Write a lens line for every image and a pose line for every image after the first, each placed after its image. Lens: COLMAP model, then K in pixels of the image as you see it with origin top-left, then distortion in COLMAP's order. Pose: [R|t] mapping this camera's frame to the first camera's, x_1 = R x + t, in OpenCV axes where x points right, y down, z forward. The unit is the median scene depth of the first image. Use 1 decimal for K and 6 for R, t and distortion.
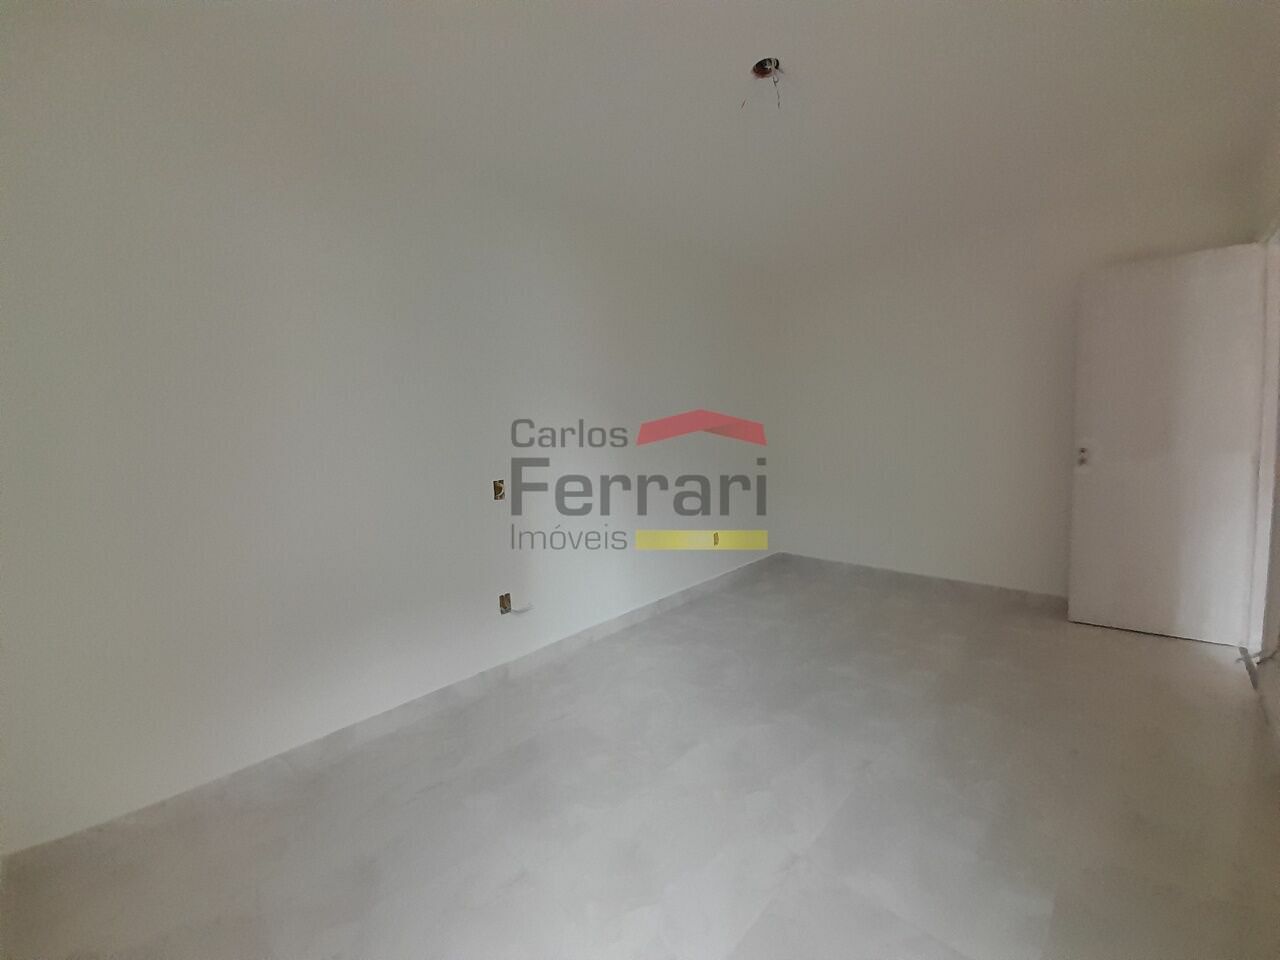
lens RADIAL K [[500.4, 0, 651.2], [0, 500.4, 463.5], [0, 0, 1]] dist [0.000649, 0.000009]
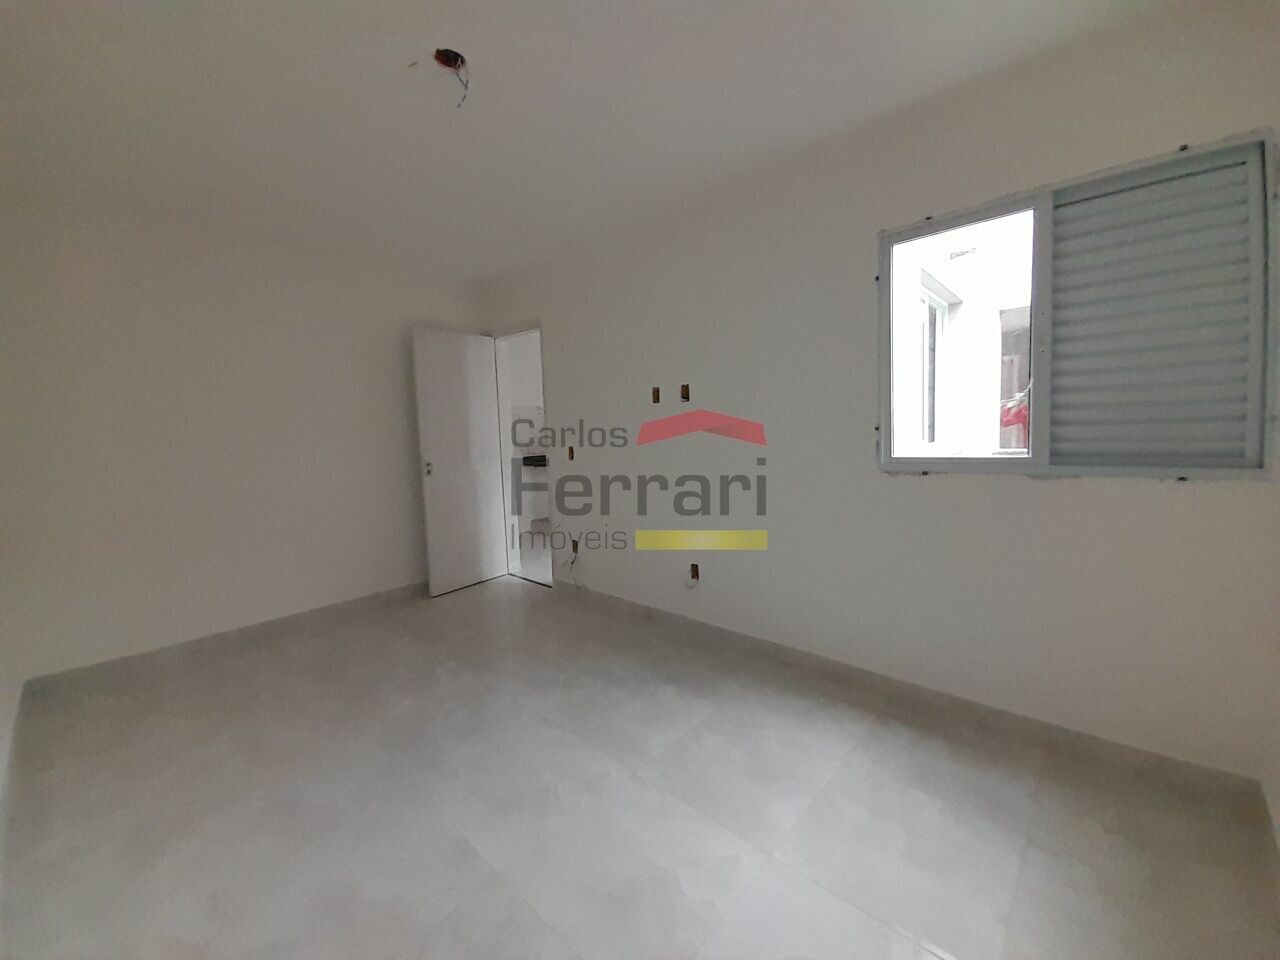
lens RADIAL K [[500.4, 0, 651.2], [0, 500.4, 463.5], [0, 0, 1]] dist [0.000649, 0.000009]
pose [[-0.026305, -0.033805, 0.999082, -0.630703], [0.105321, 0.993772, 0.036398, -0.020713], [-0.994090, 0.106182, -0.022581, 0.604677]]
